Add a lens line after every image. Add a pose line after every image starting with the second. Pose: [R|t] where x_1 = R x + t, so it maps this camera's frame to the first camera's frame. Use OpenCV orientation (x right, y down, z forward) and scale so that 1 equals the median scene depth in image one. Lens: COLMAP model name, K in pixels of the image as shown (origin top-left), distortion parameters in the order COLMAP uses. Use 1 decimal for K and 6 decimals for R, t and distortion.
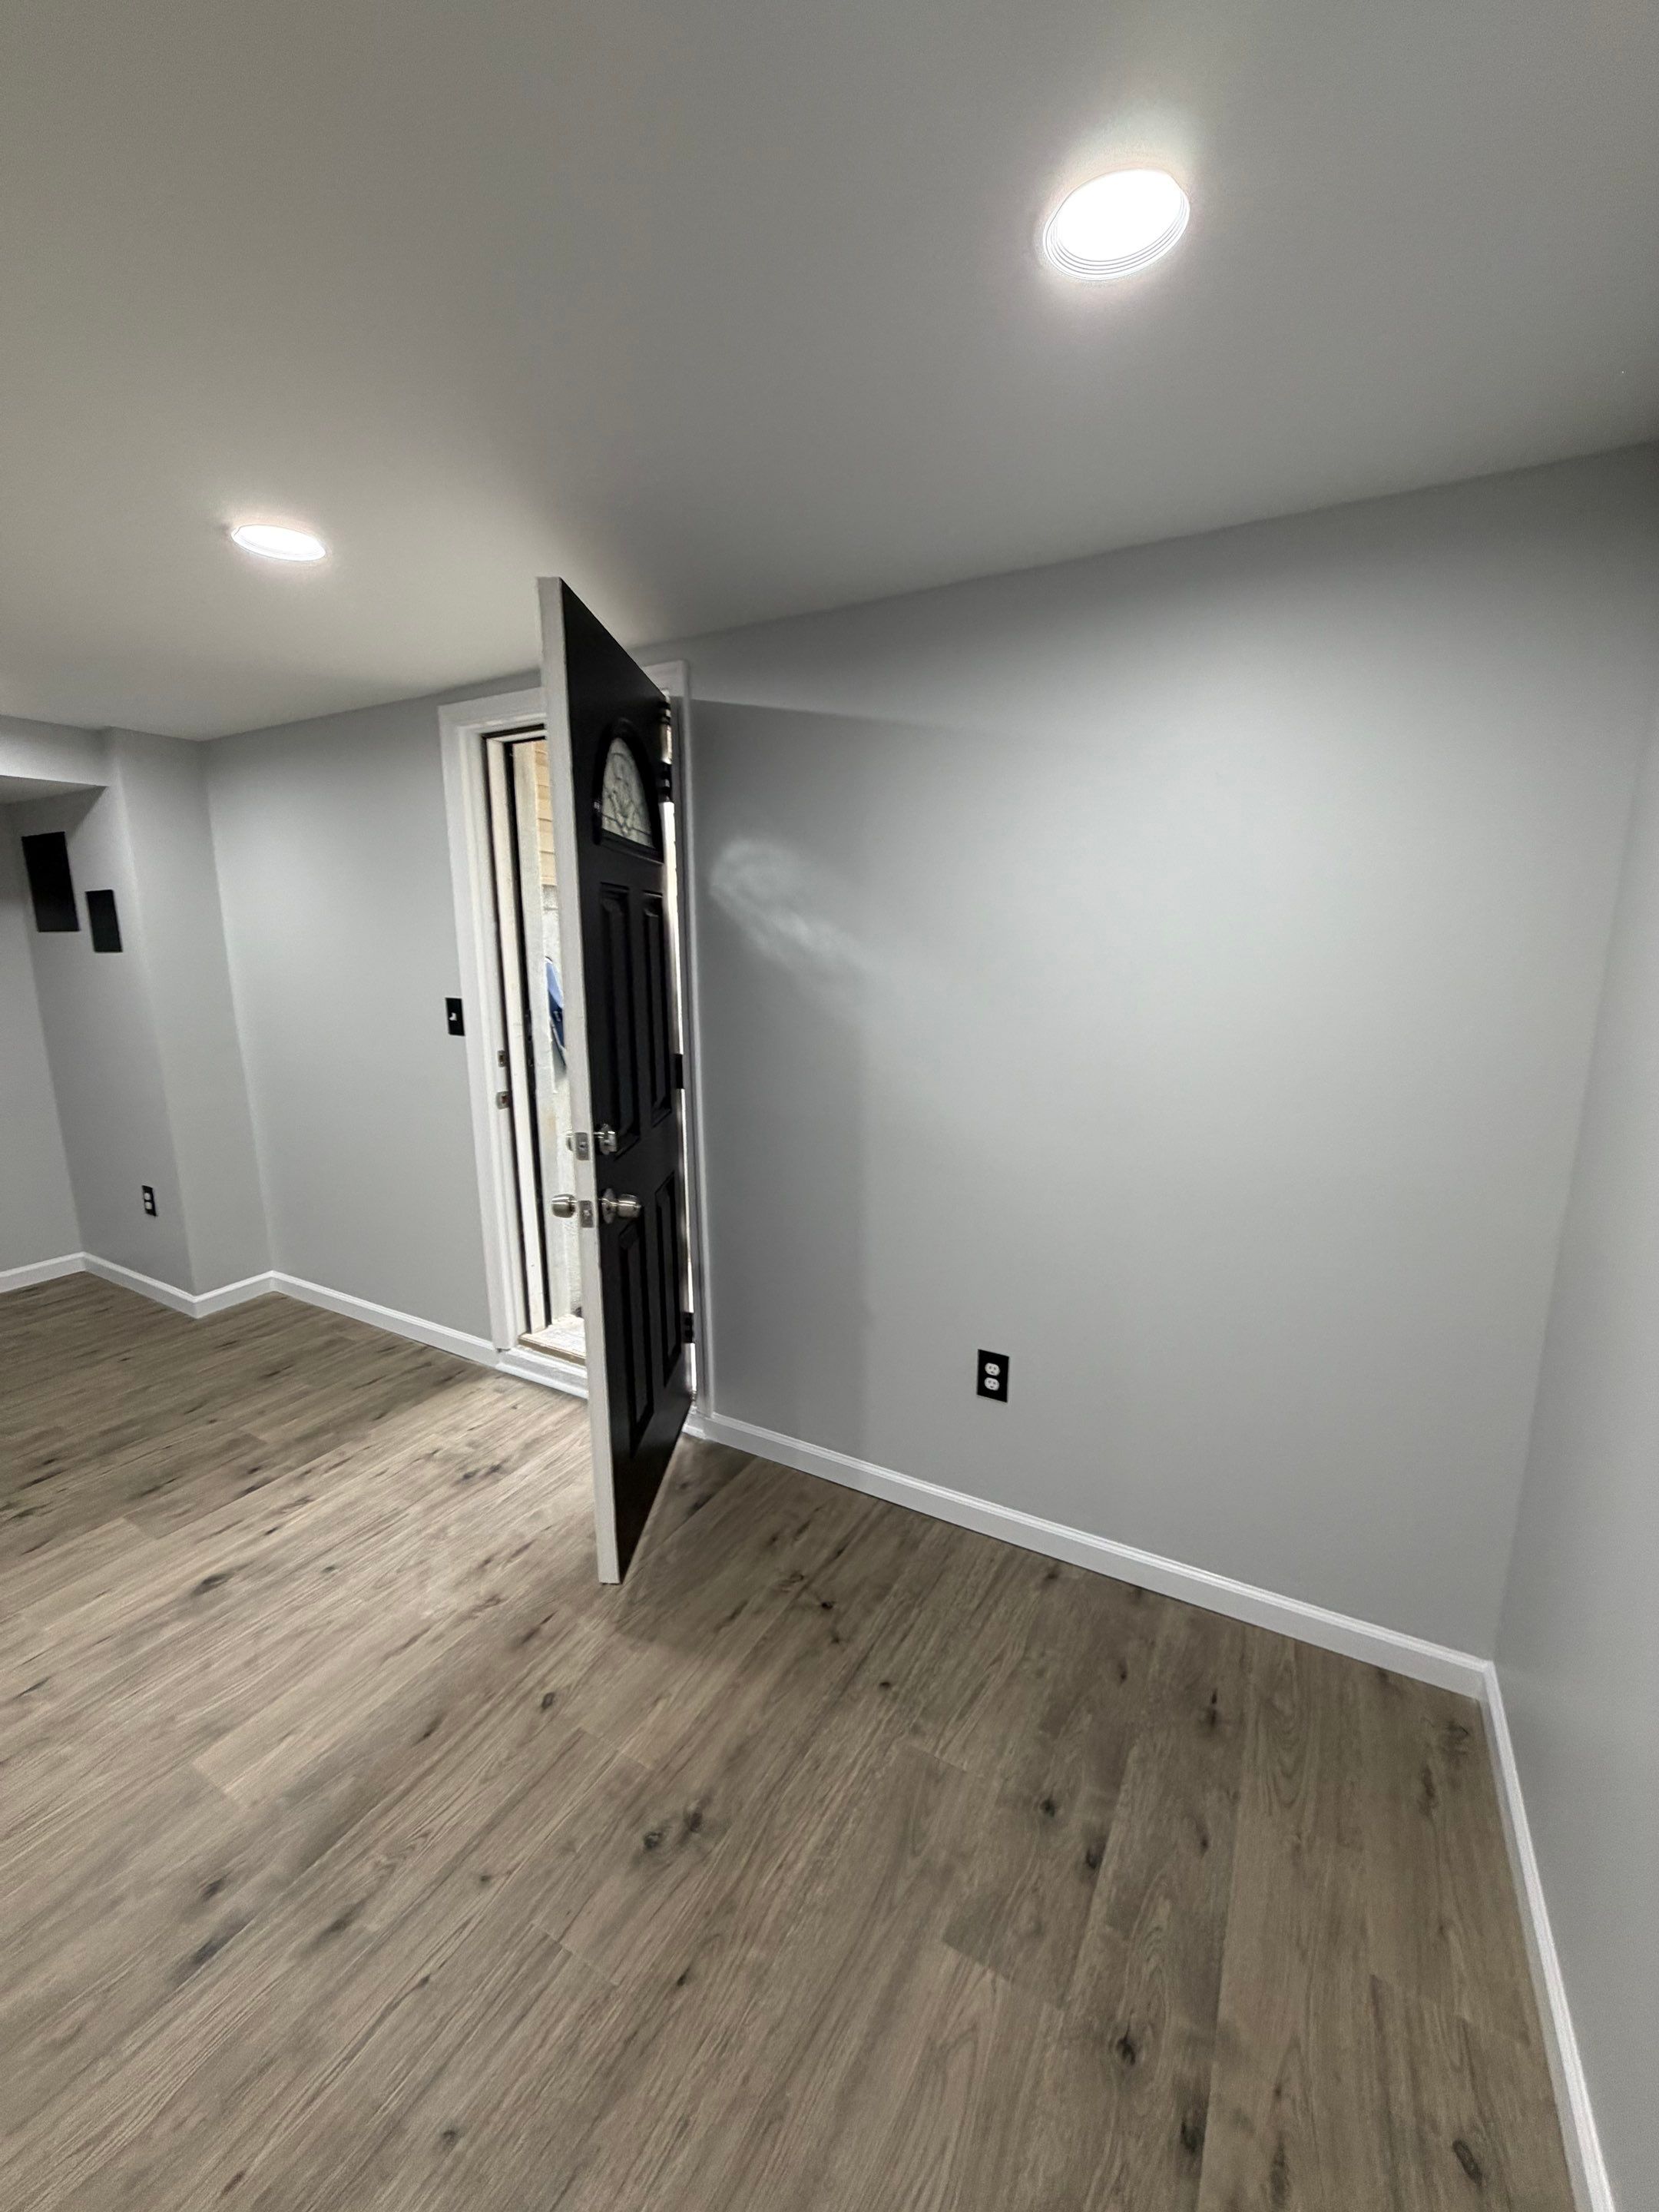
lens RADIAL K [[876.1, 0, 832.6], [0, 876.1, 1103.8], [0, 0, 1]] dist [-0.000905, 0.000248]
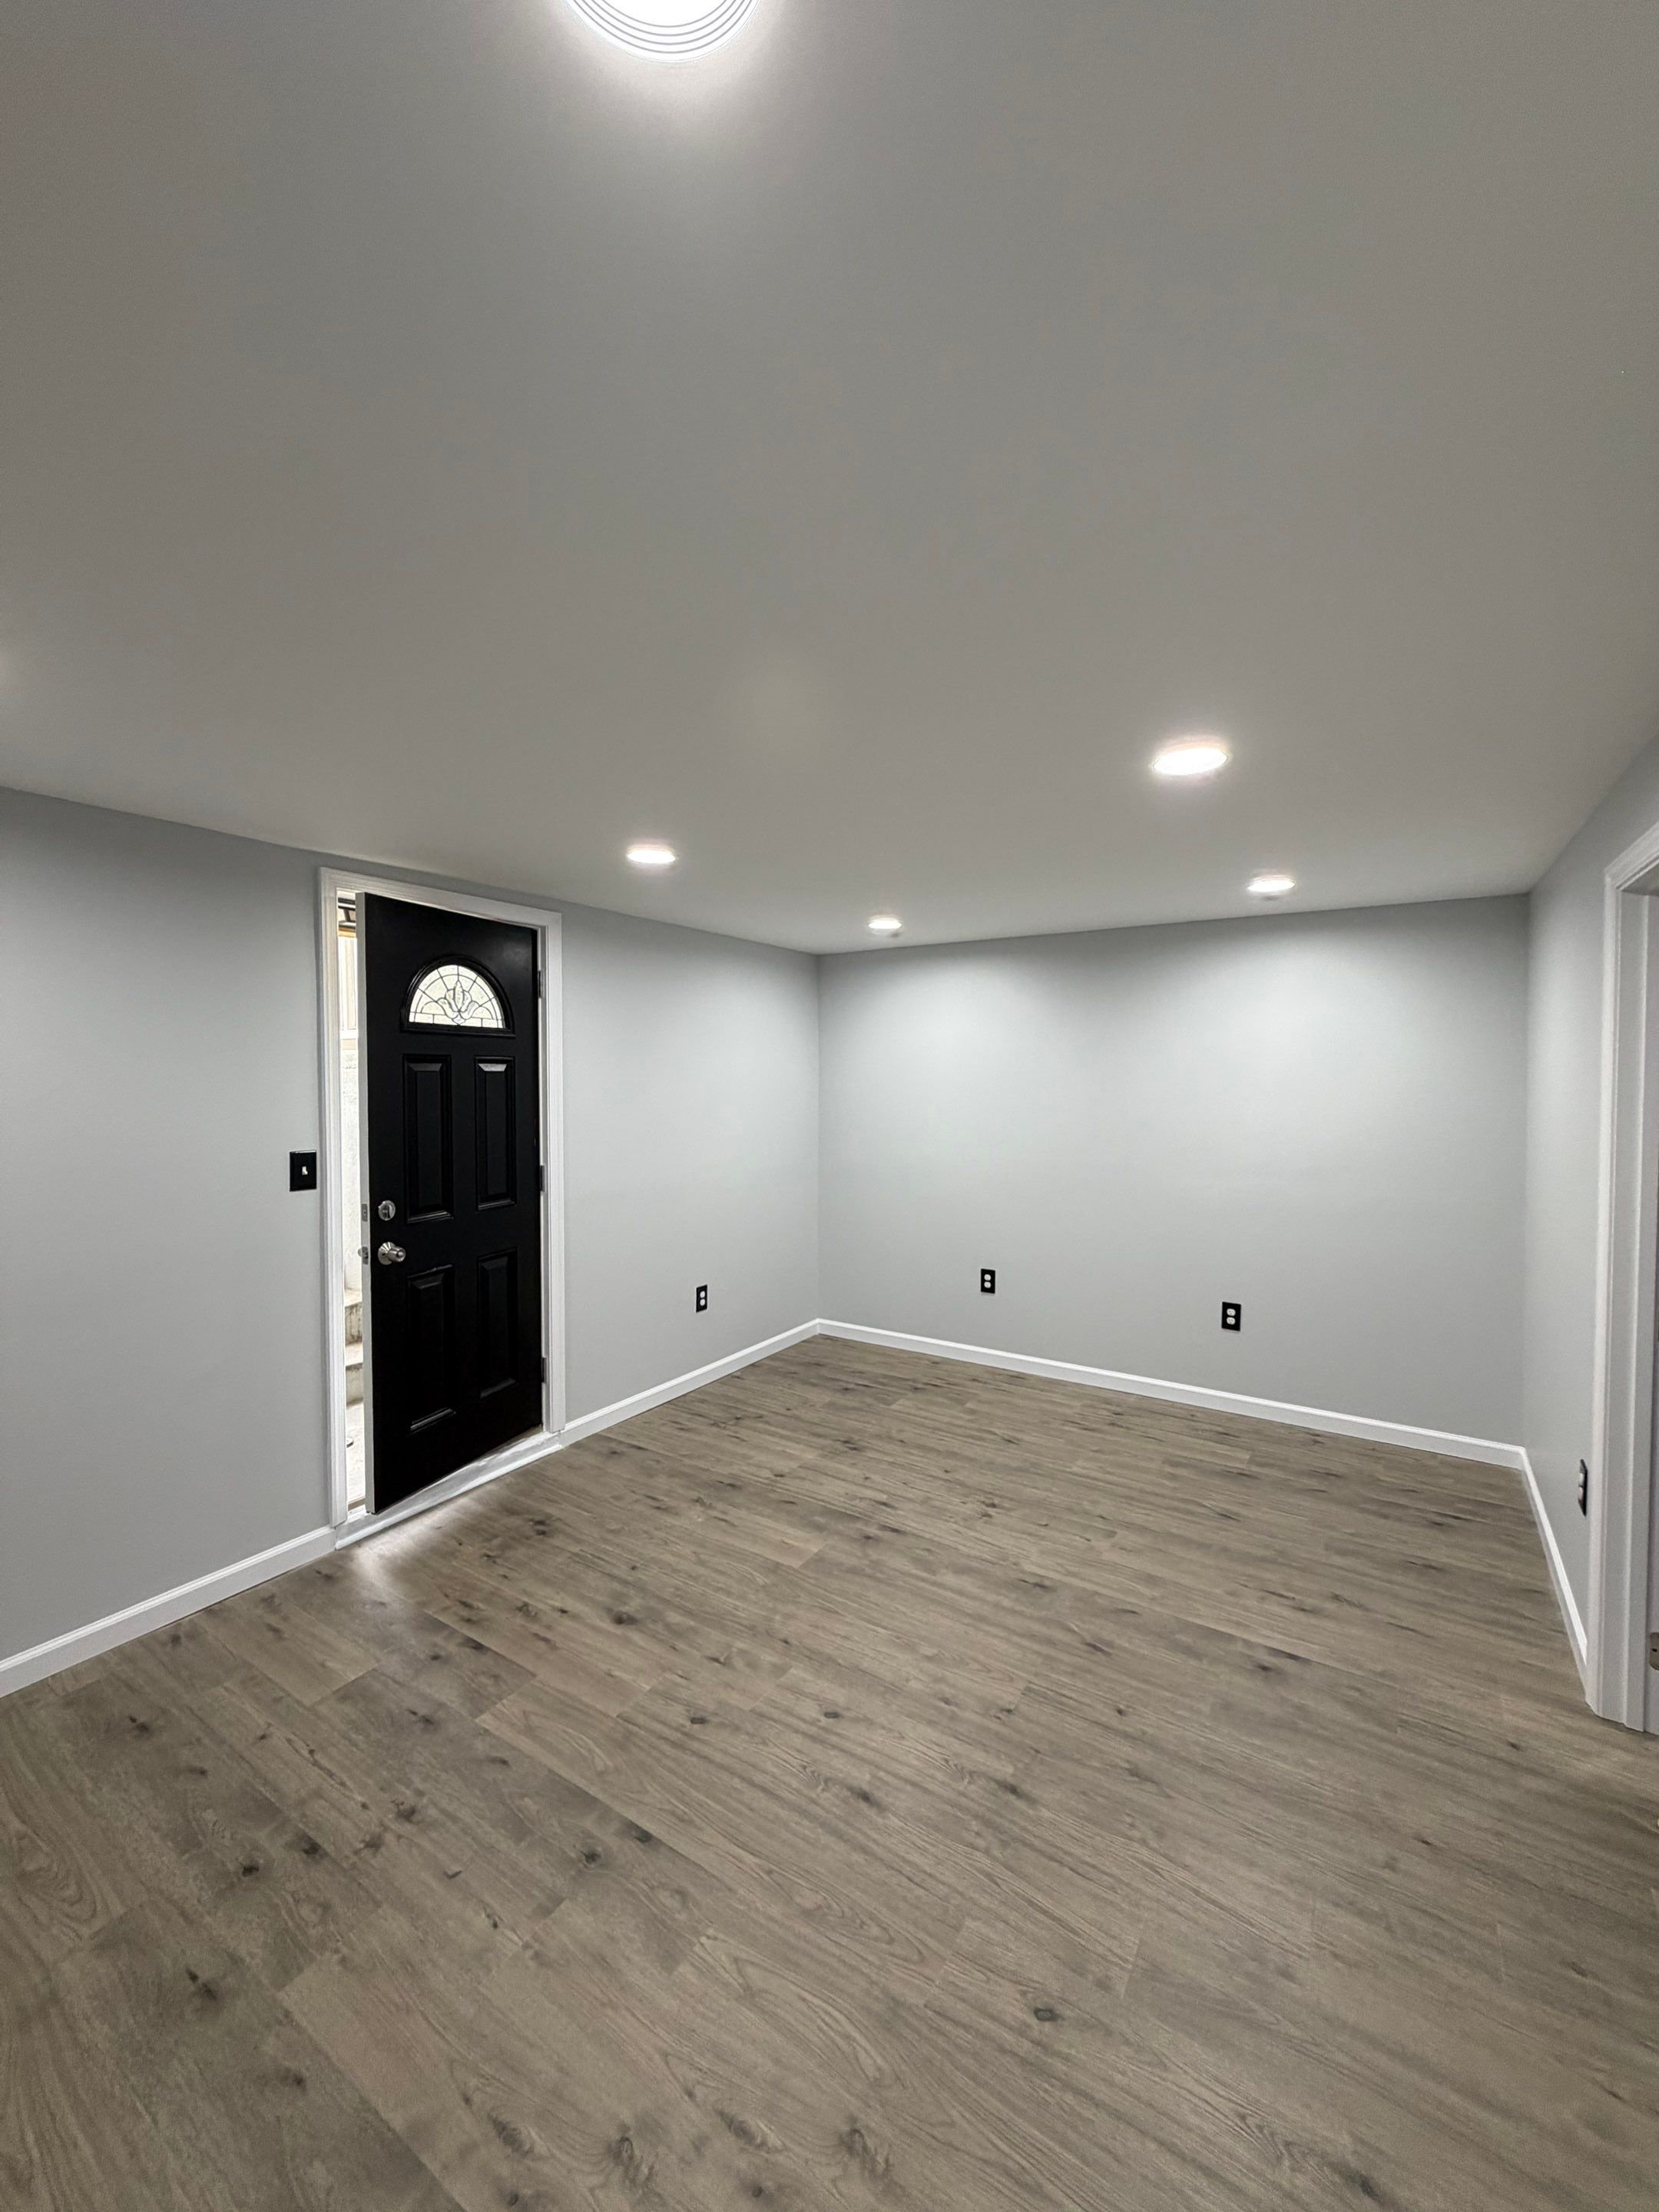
lens RADIAL K [[876.1, 0, 832.6], [0, 876.1, 1103.8], [0, 0, 1]] dist [-0.000905, 0.000248]
pose [[0.061260, -0.030287, 0.997662, -2.260208], [0.189467, 0.981719, 0.018169, -0.134550], [-0.979974, 0.187911, 0.065879, 0.618223]]
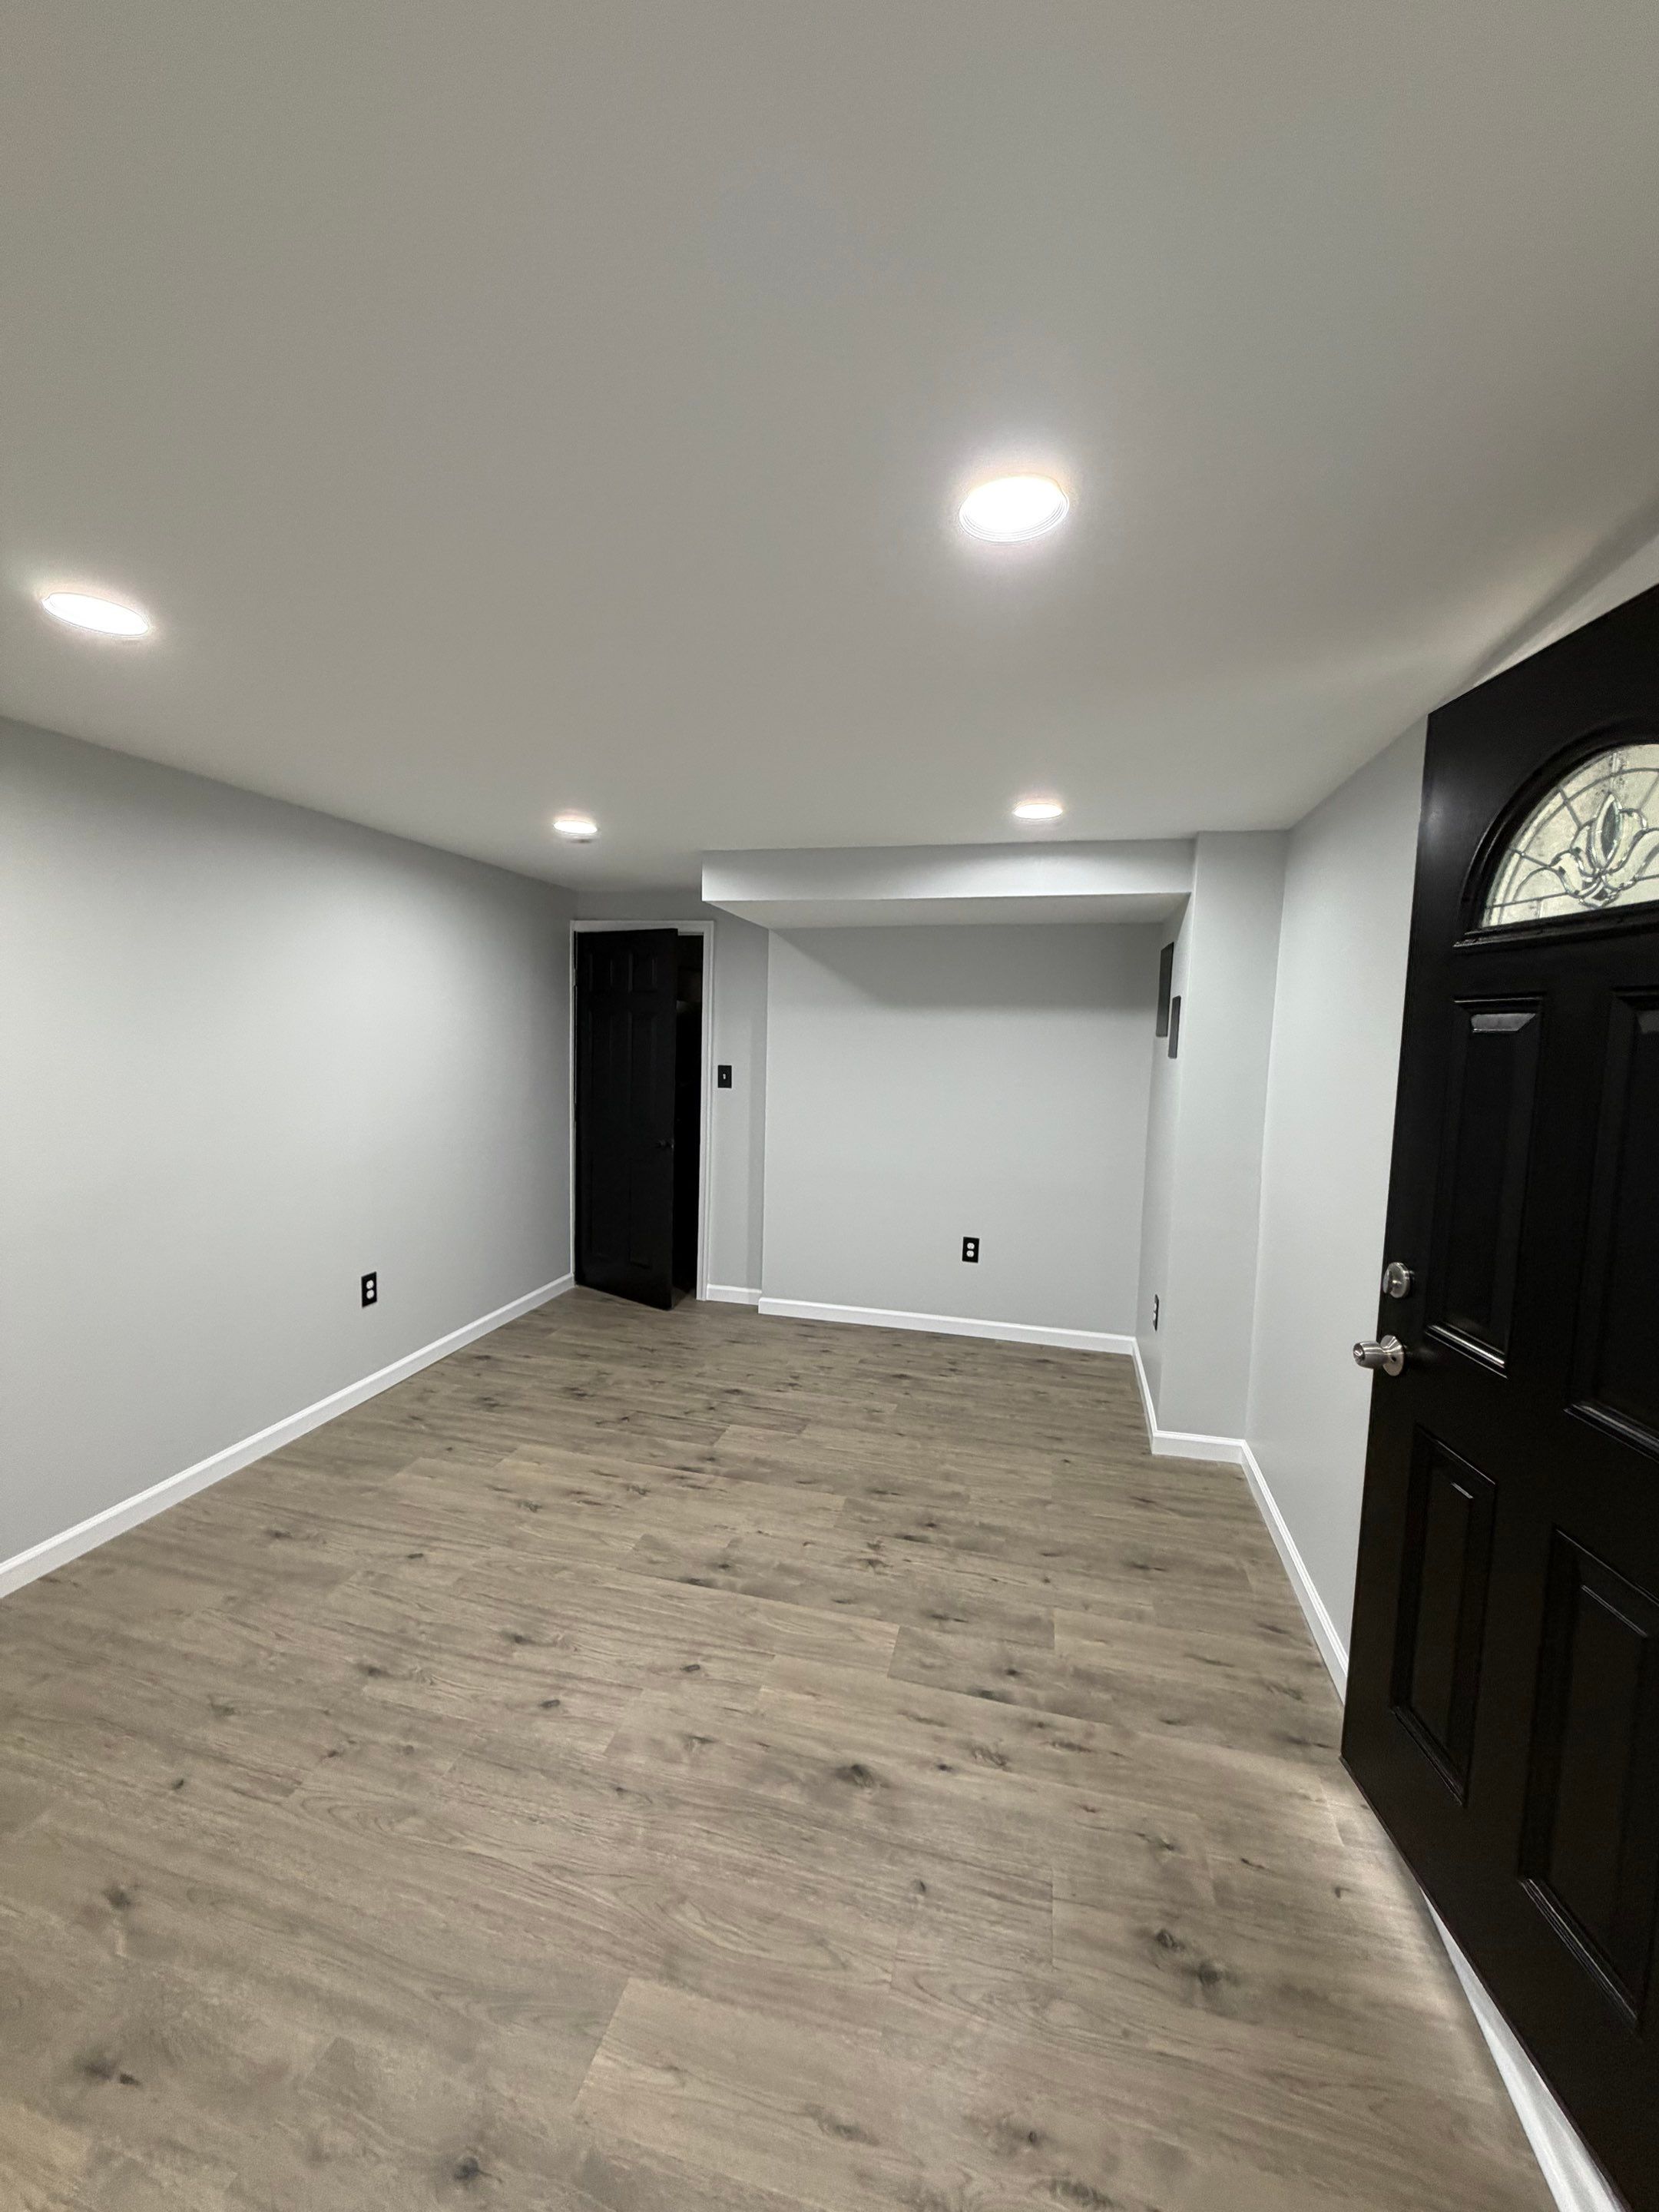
lens RADIAL K [[876.1, 0, 832.6], [0, 876.1, 1103.8], [0, 0, 1]] dist [-0.000905, 0.000248]
pose [[0.263076, 0.096505, -0.959936, 0.063840], [-0.213840, 0.976069, 0.039522, -0.158193], [0.940778, 0.194876, 0.277417, 0.737944]]
